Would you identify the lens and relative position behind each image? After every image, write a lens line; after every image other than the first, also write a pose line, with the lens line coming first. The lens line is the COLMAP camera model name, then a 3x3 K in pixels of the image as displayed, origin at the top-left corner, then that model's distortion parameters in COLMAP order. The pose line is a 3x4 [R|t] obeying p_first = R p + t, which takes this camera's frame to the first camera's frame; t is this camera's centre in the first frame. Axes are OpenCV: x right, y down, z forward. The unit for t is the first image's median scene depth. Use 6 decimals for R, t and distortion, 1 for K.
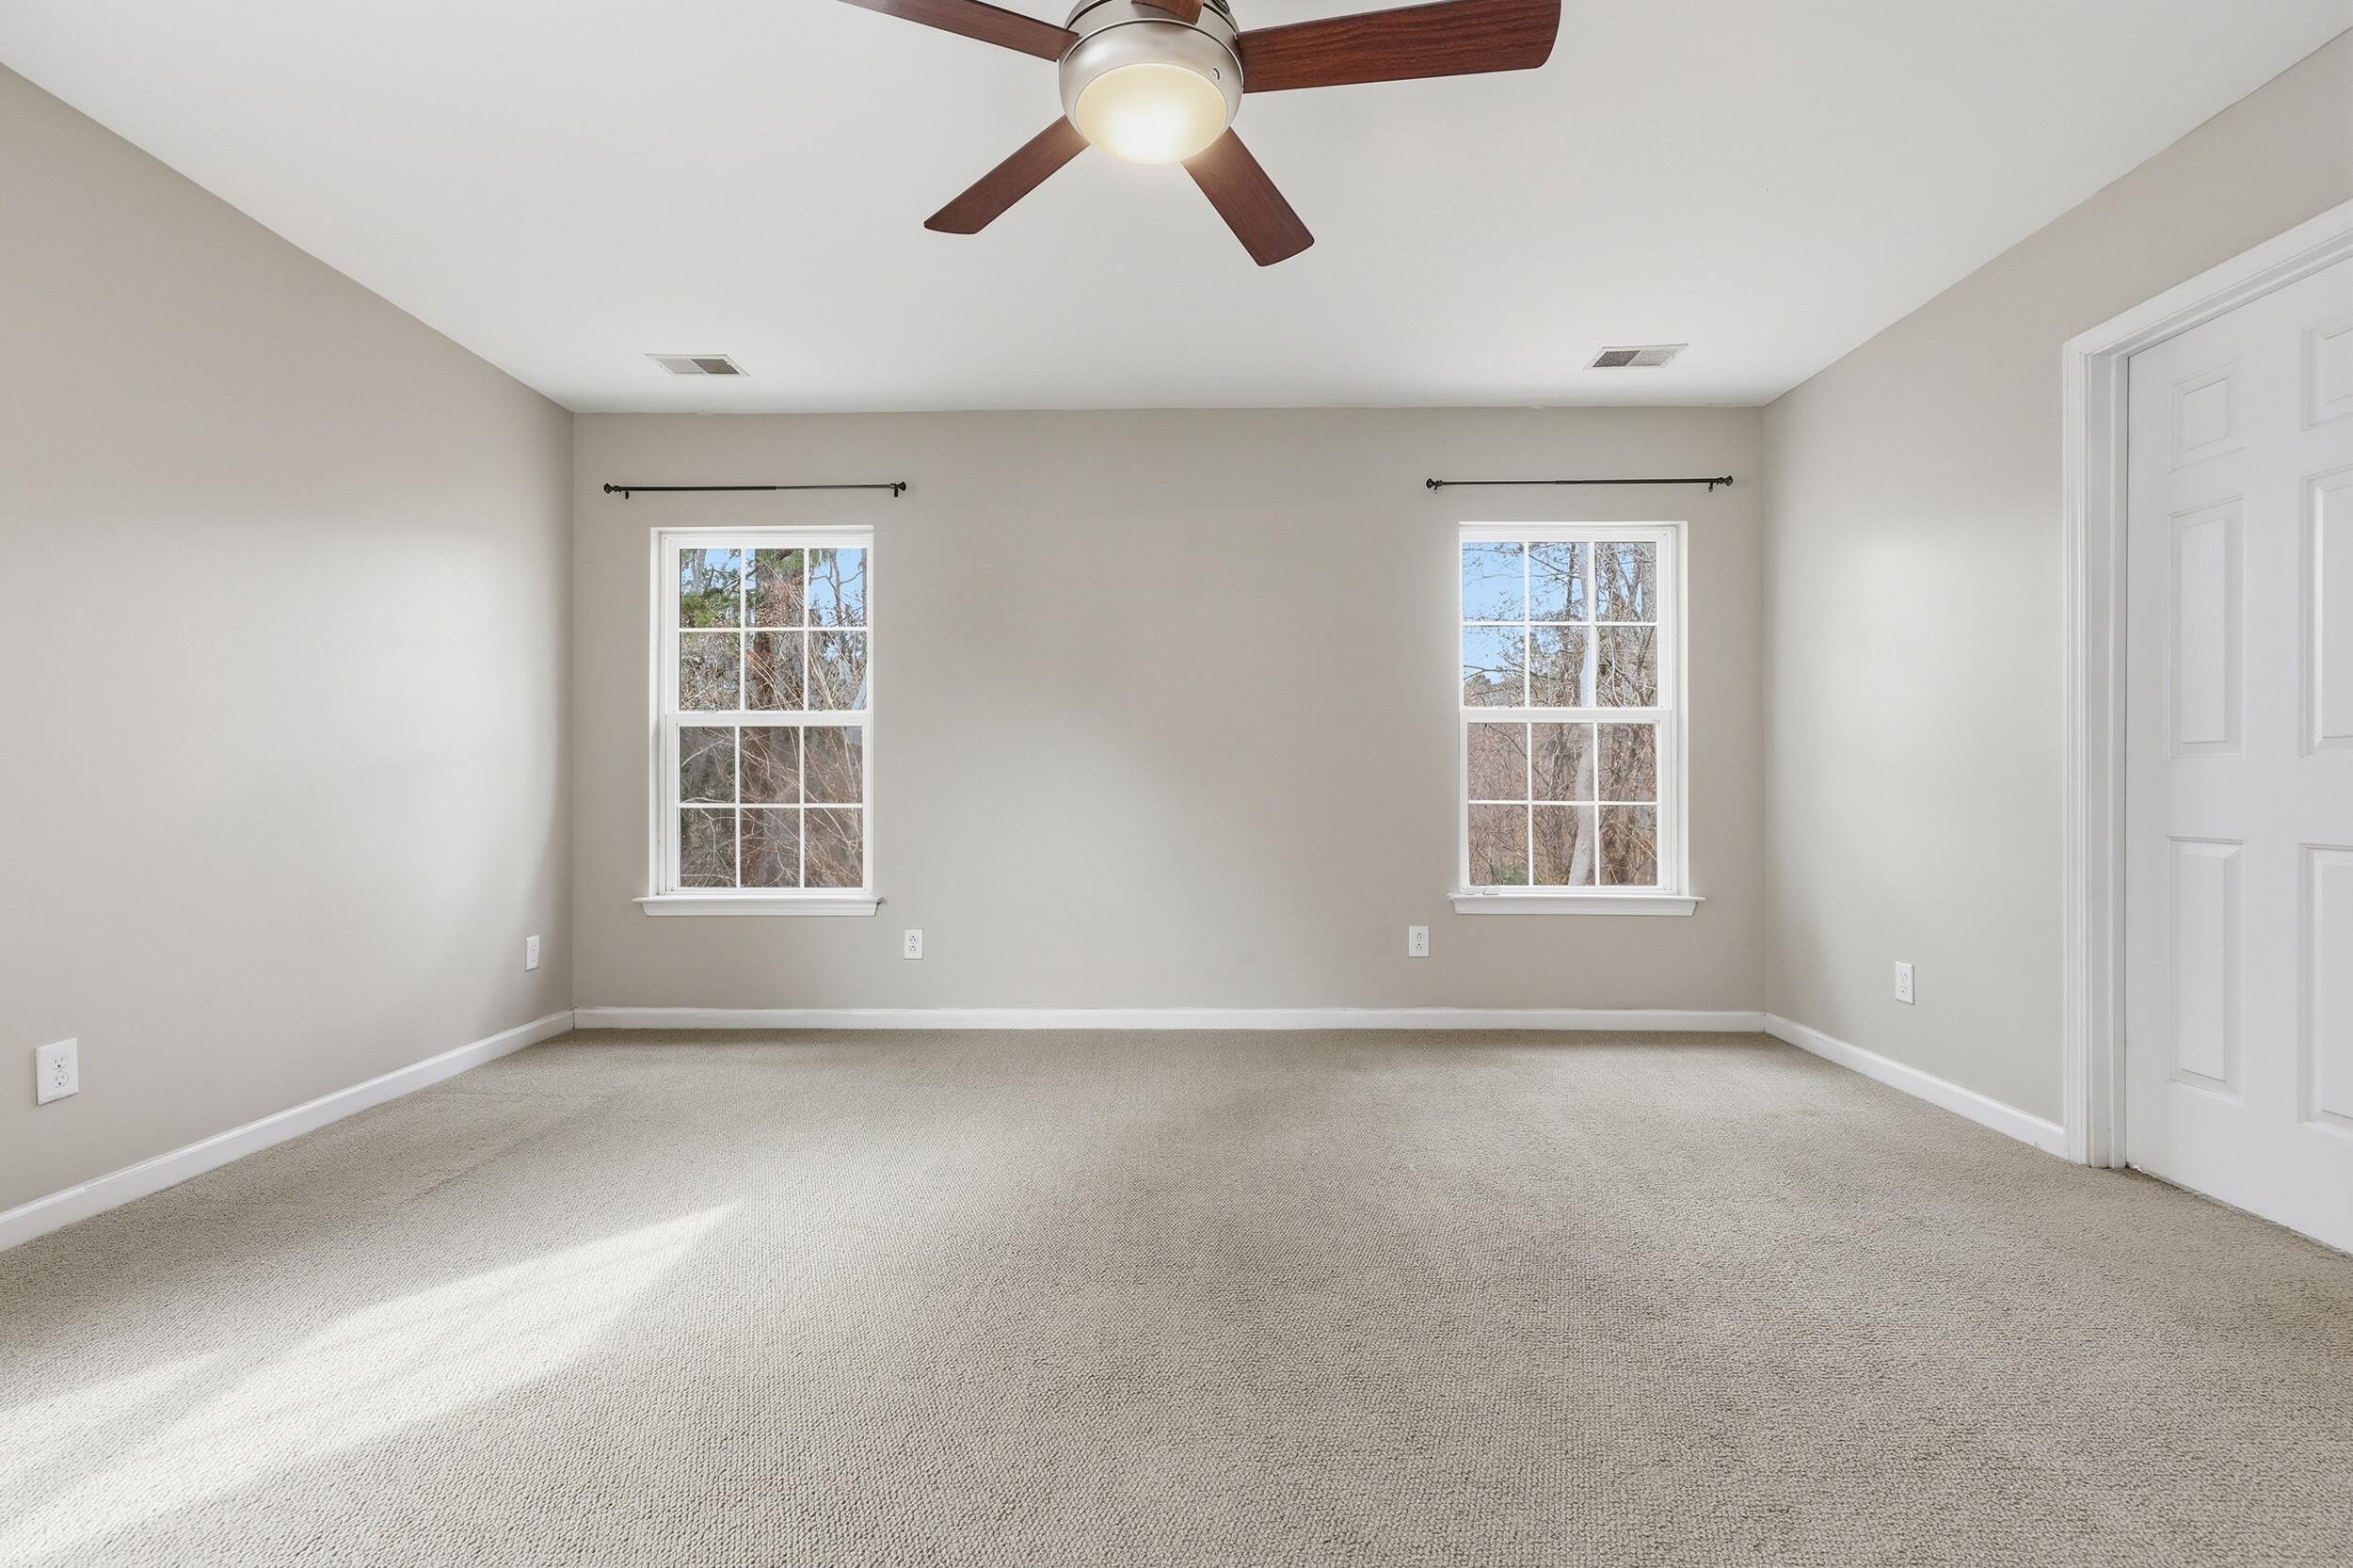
lens RADIAL K [[1031.2, 0, 1174.4], [0, 1031.2, 773.2], [0, 0, 1]] dist [0.006876, -0.000076]
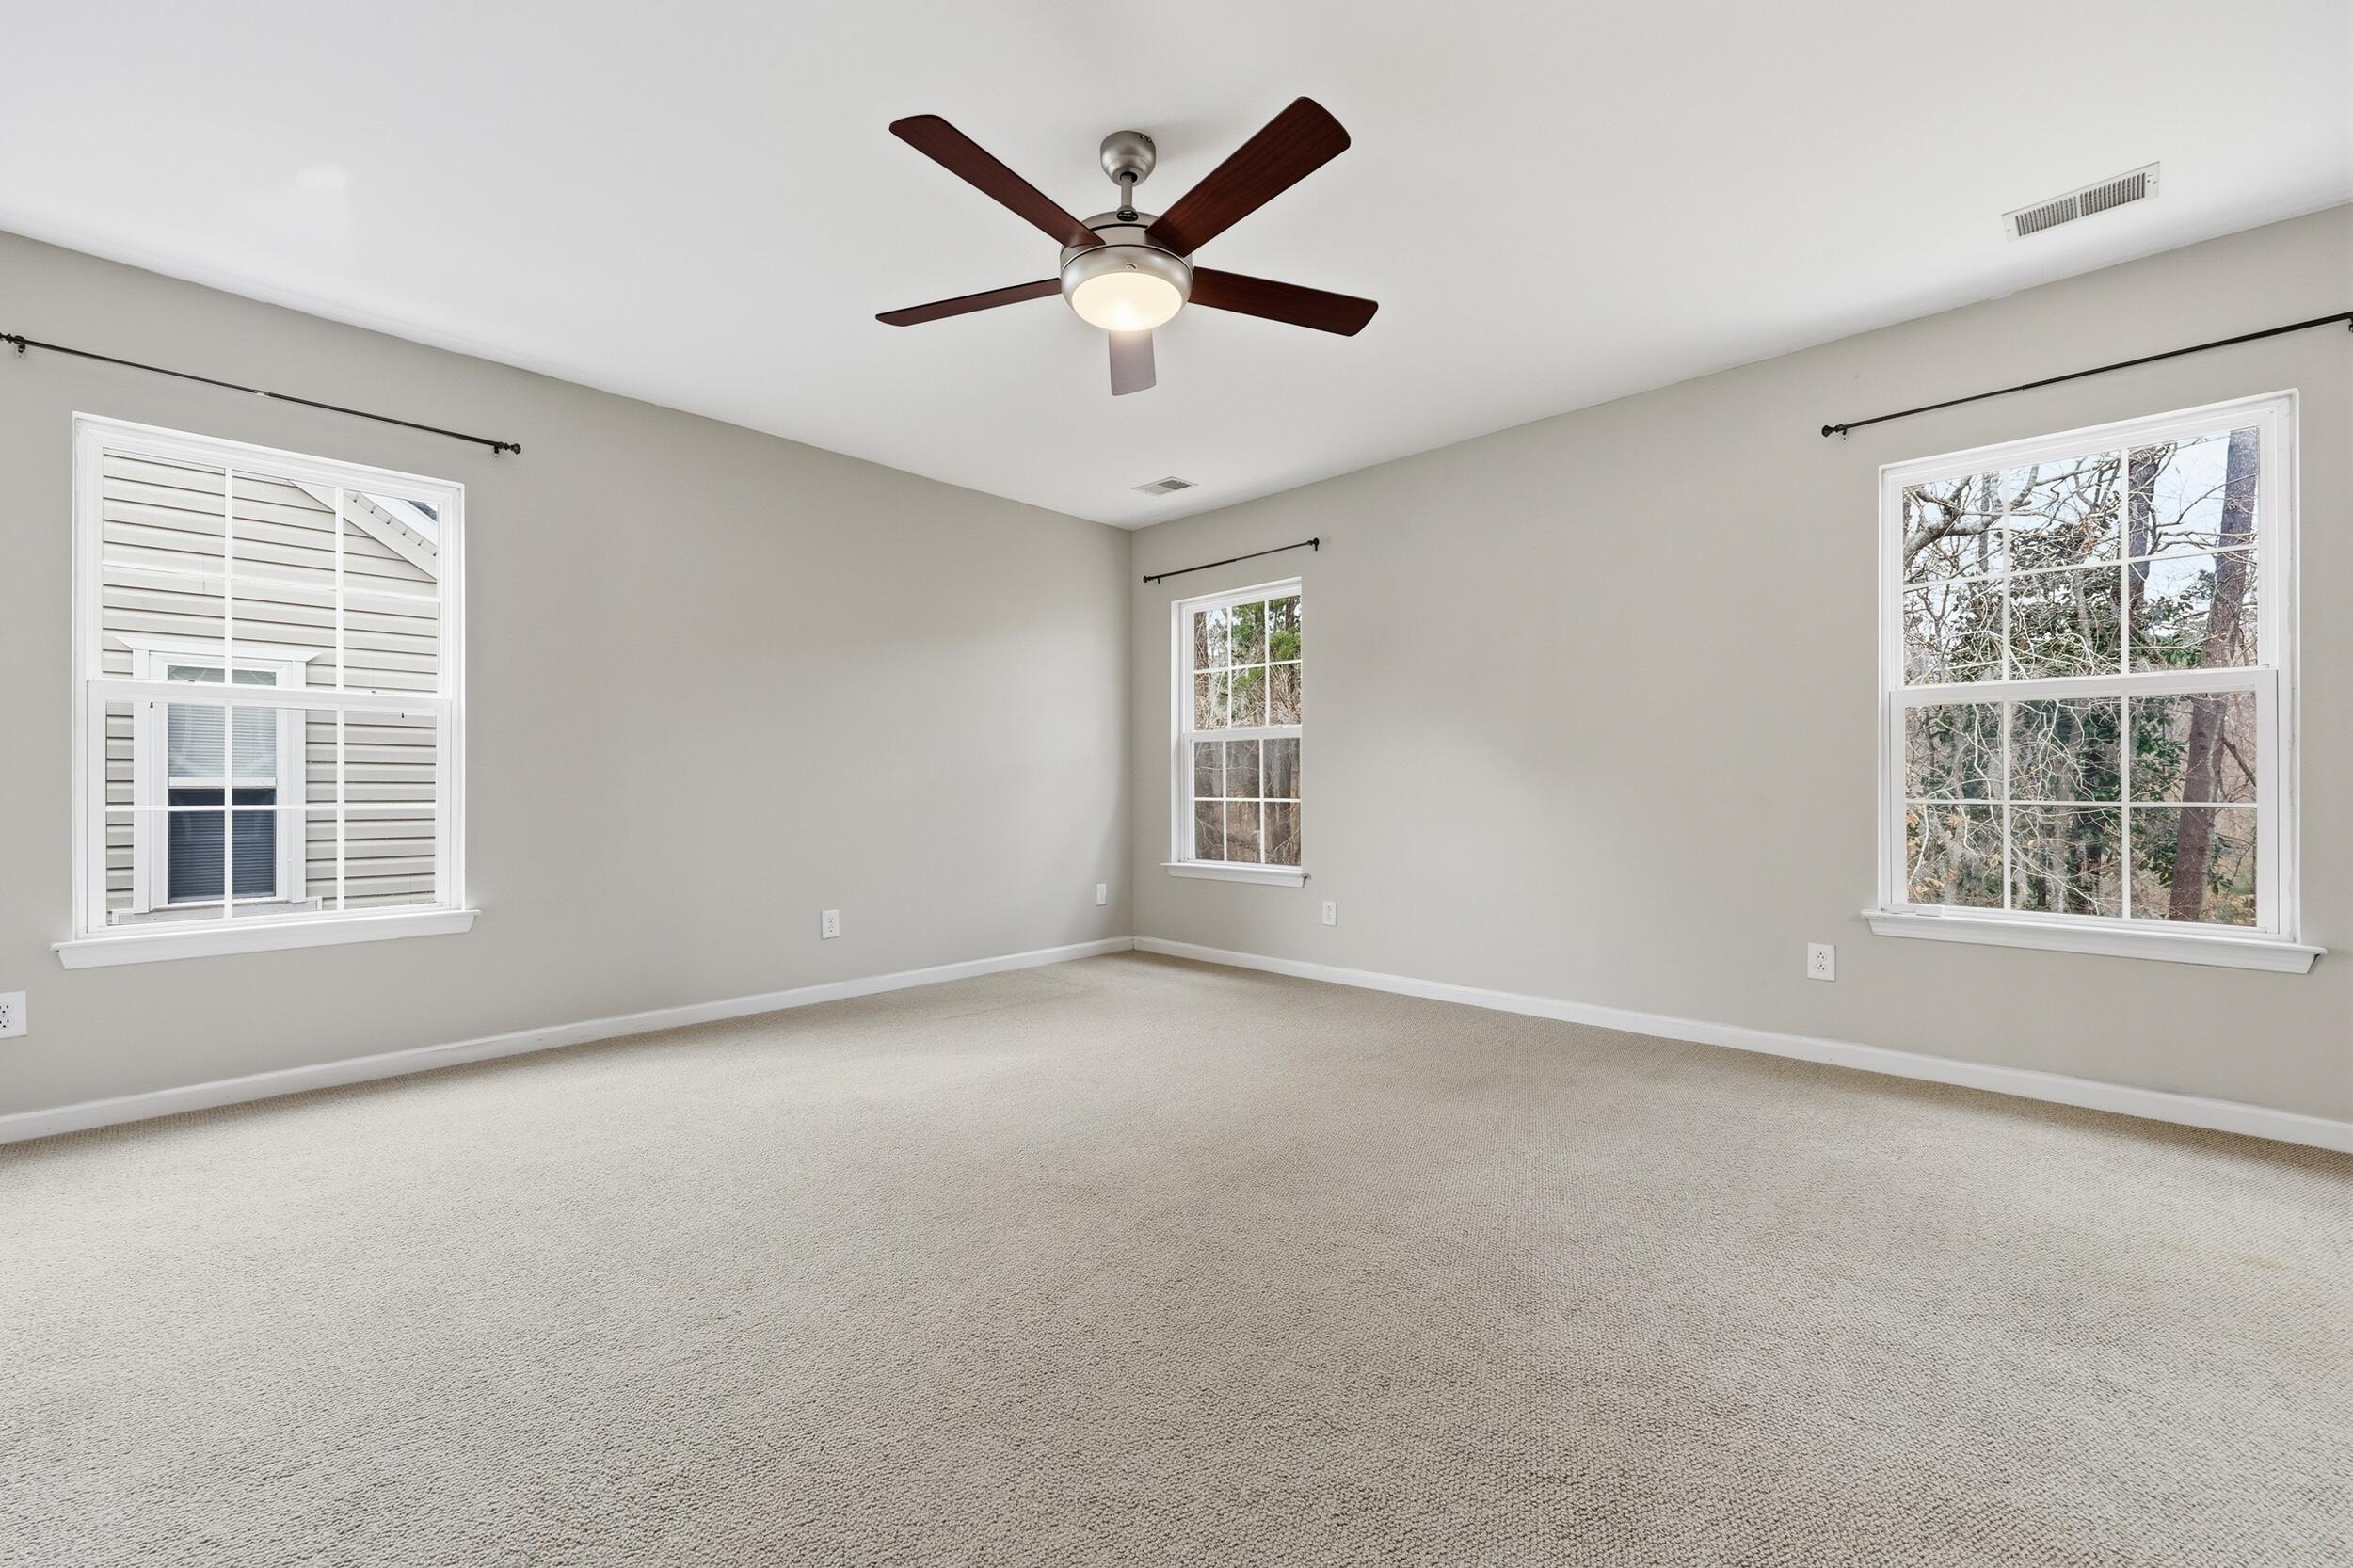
lens RADIAL K [[951.9, 0, 1165.5], [0, 951.9, 782.7], [0, 0, 1]] dist [0.001921, 0.000680]
pose [[0.732260, -0.003782, -0.681014, 0.379821], [0.012164, 0.999898, 0.007526, -0.000373], [0.680916, -0.013795, 0.732232, 0.039961]]
